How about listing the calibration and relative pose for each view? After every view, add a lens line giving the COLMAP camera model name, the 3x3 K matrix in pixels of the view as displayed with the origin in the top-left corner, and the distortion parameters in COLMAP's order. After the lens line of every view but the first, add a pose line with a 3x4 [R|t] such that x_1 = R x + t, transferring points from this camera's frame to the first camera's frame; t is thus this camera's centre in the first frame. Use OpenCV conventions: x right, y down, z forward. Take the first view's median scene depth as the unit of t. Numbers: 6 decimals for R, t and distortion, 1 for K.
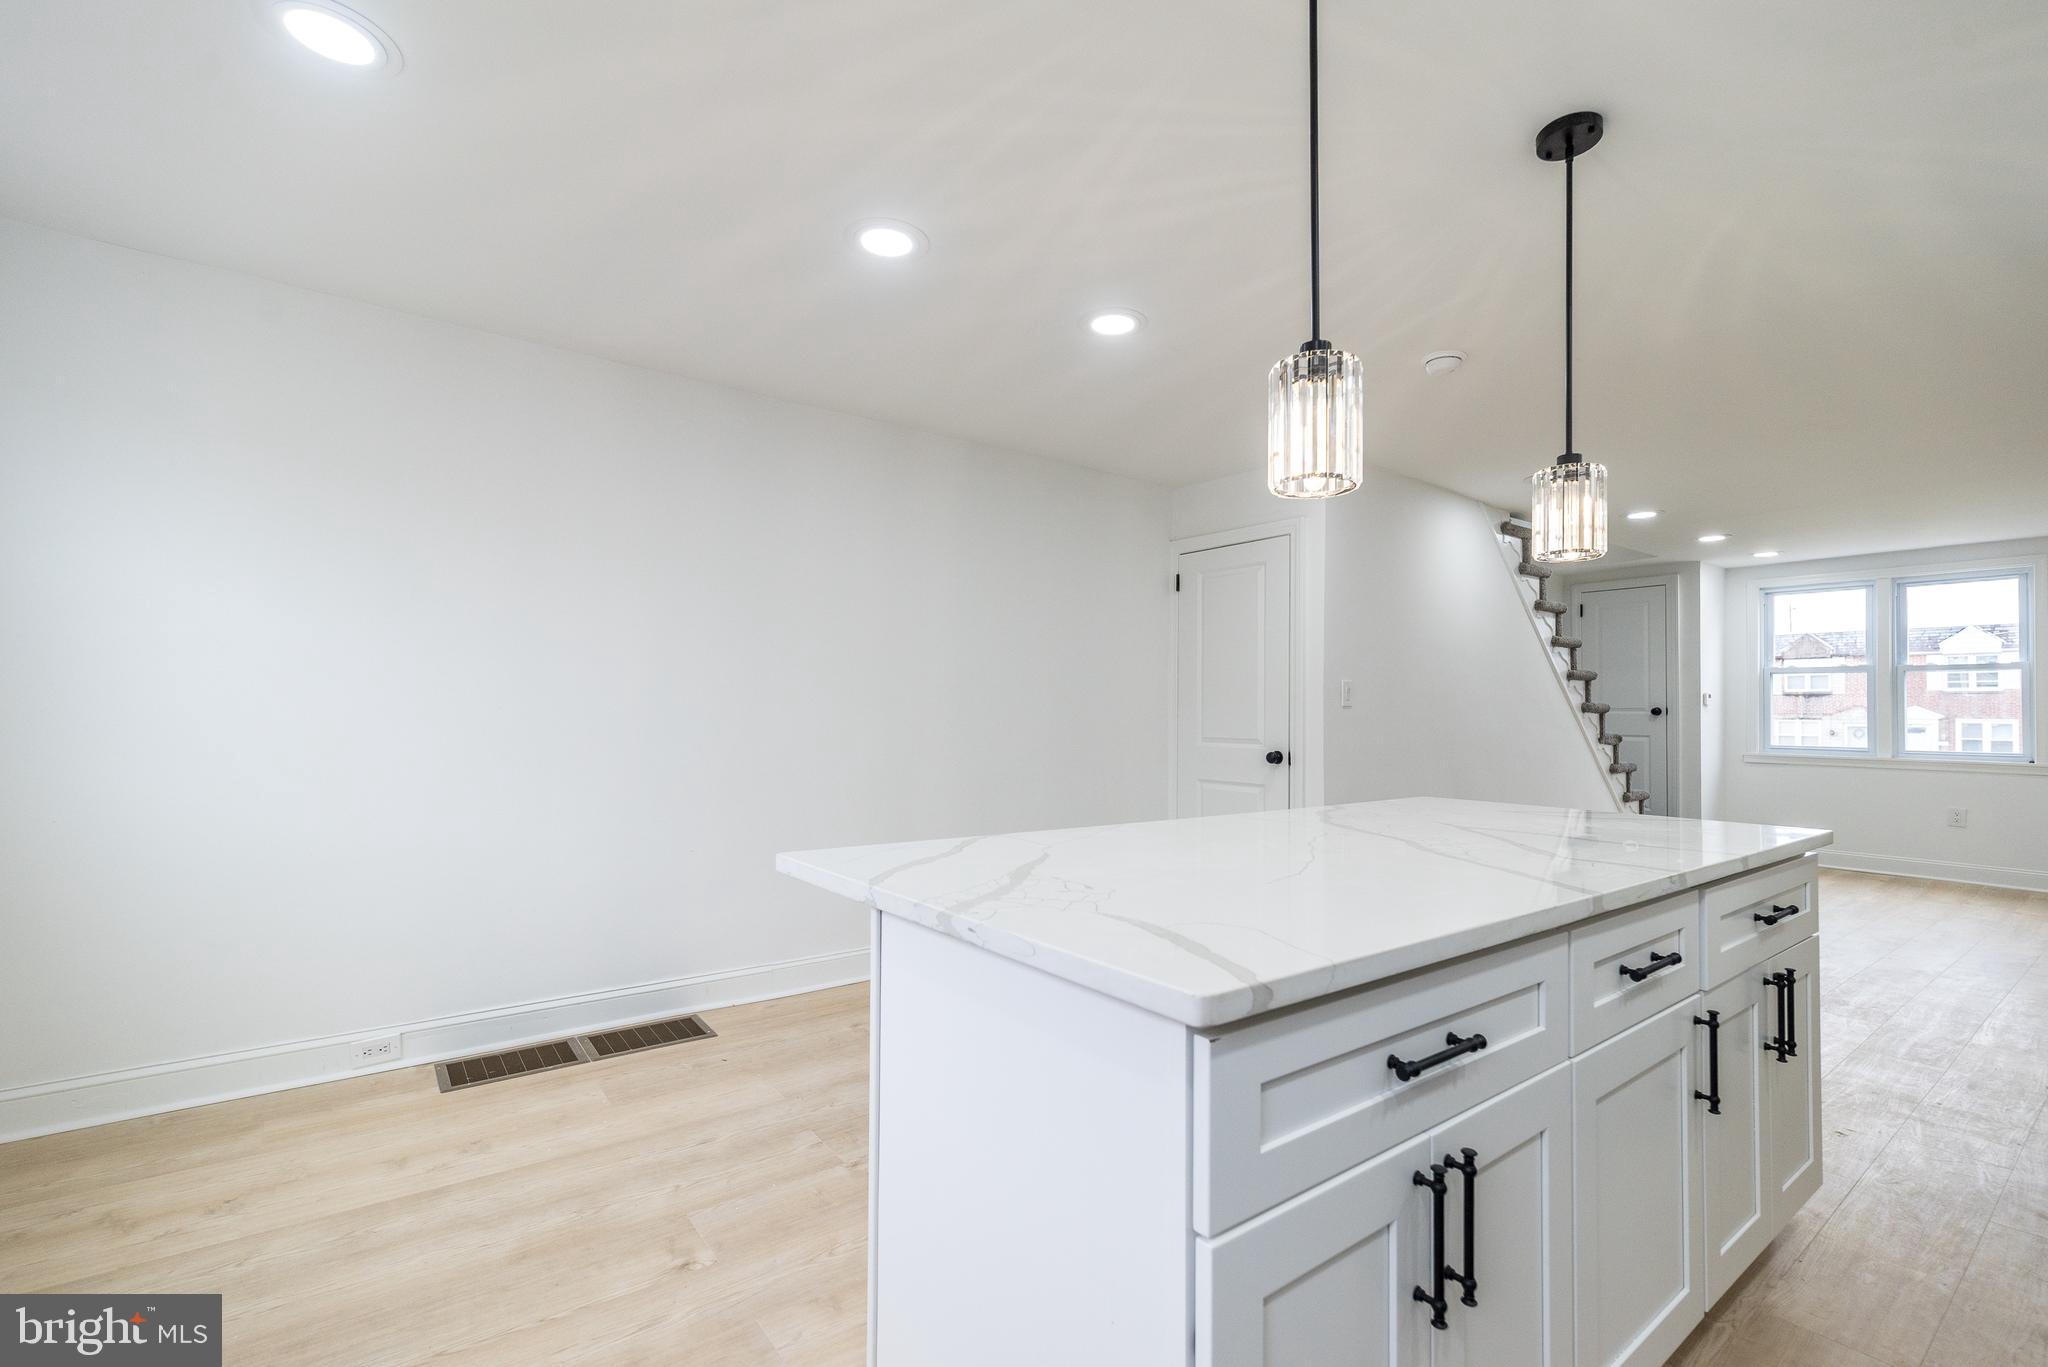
lens RADIAL K [[897.3, 0, 1016.3], [0, 897.3, 687.0], [0, 0, 1]] dist [0.007155, -0.000105]
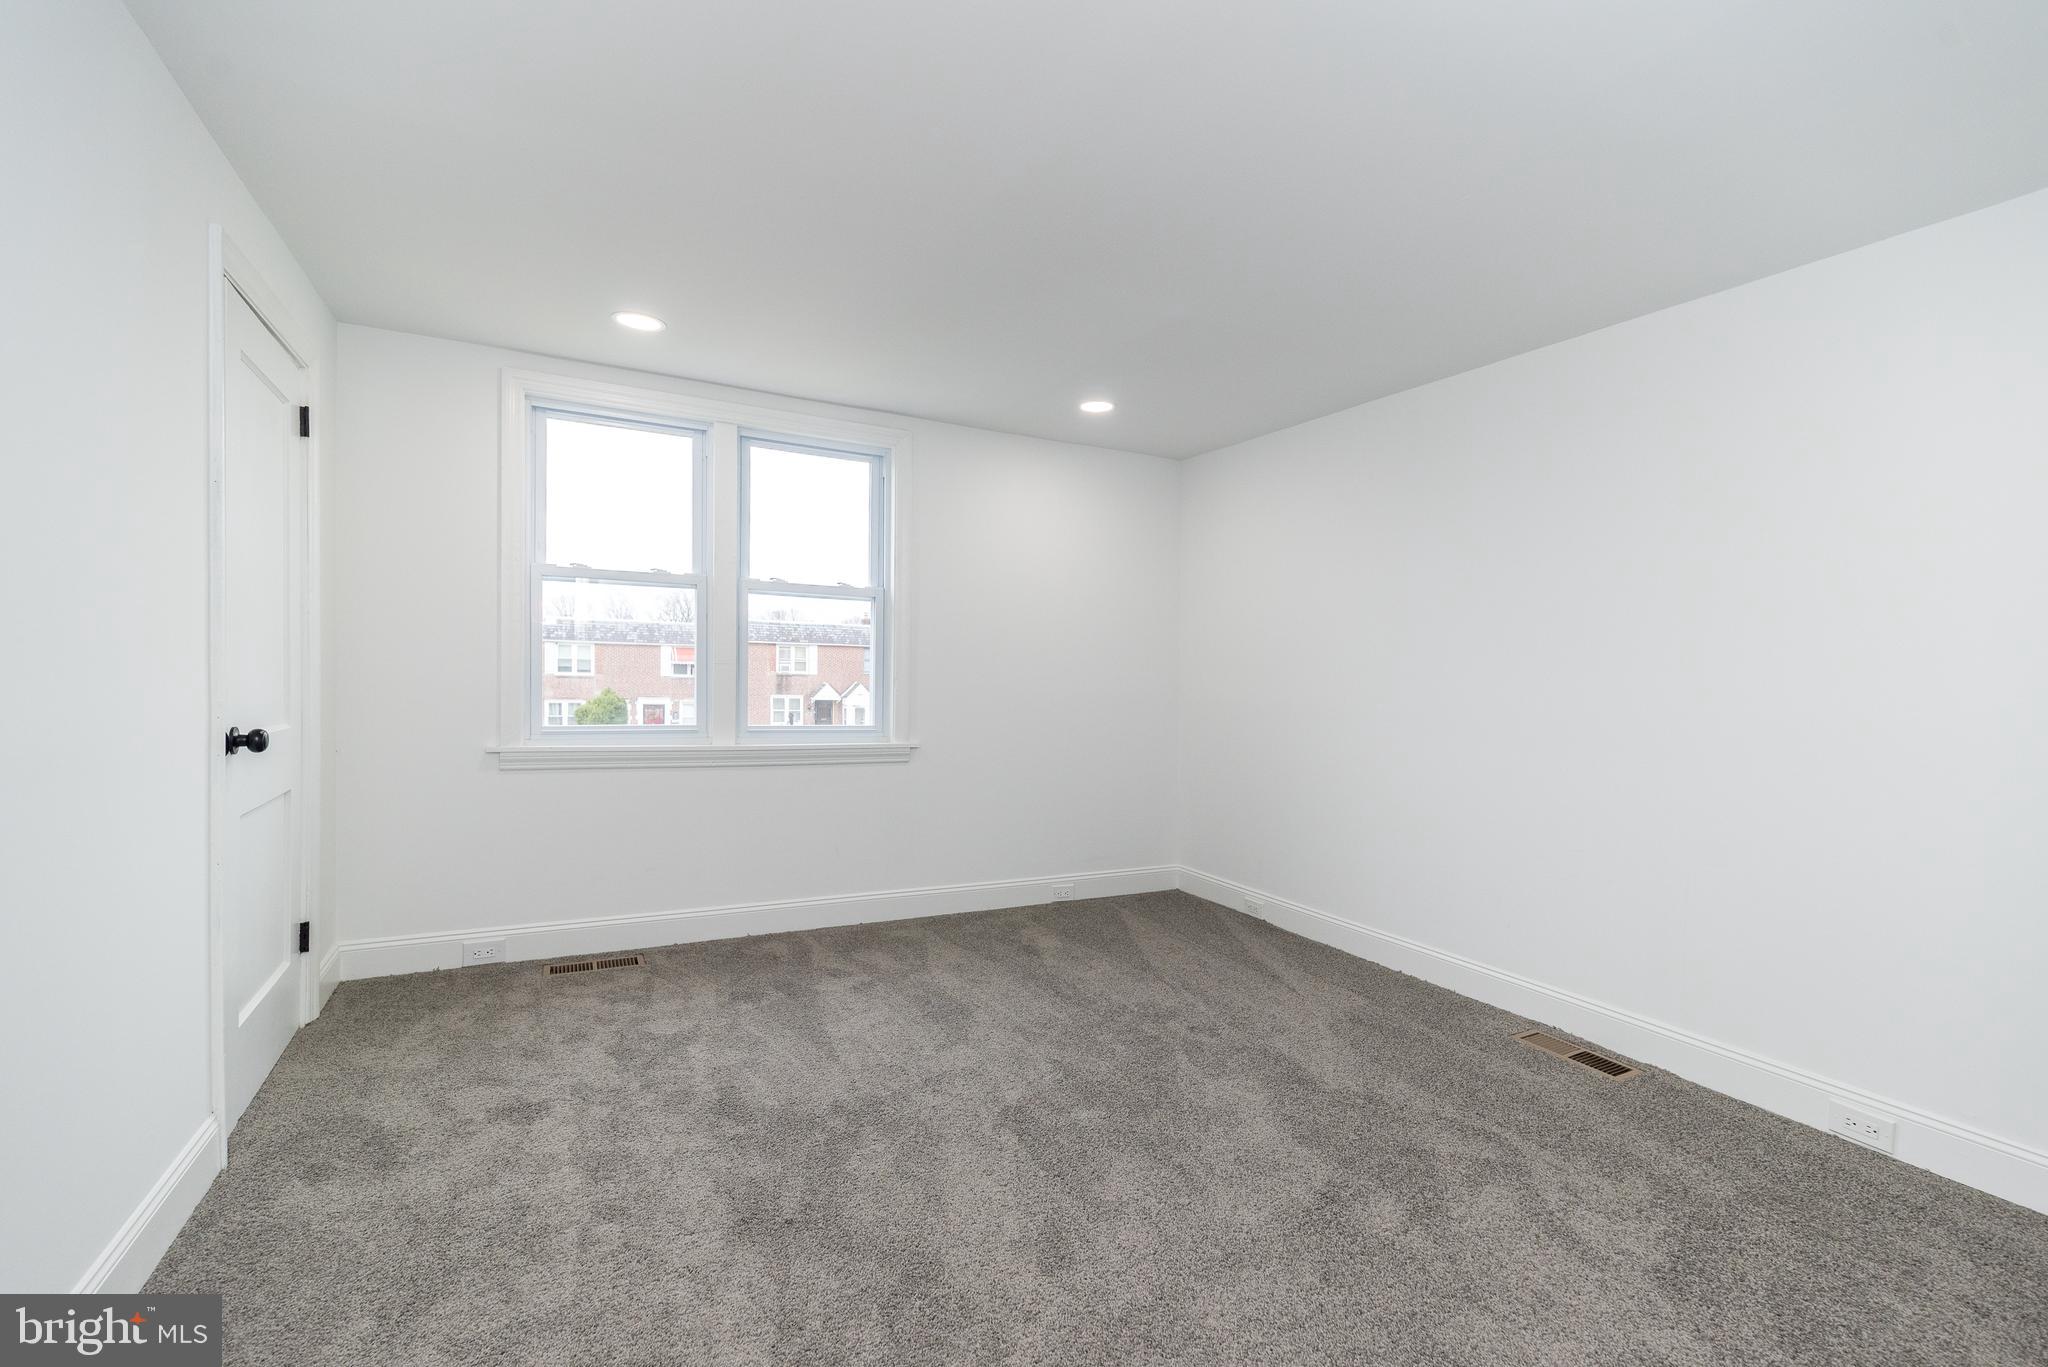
lens RADIAL K [[897.3, 0, 1016.3], [0, 897.3, 687.0], [0, 0, 1]] dist [0.007155, -0.000105]
pose [[0.157810, 0.025447, 0.987142, 0.450154], [-0.017165, 0.999588, -0.023024, 0.052285], [-0.987320, -0.013310, 0.158182, 0.736001]]
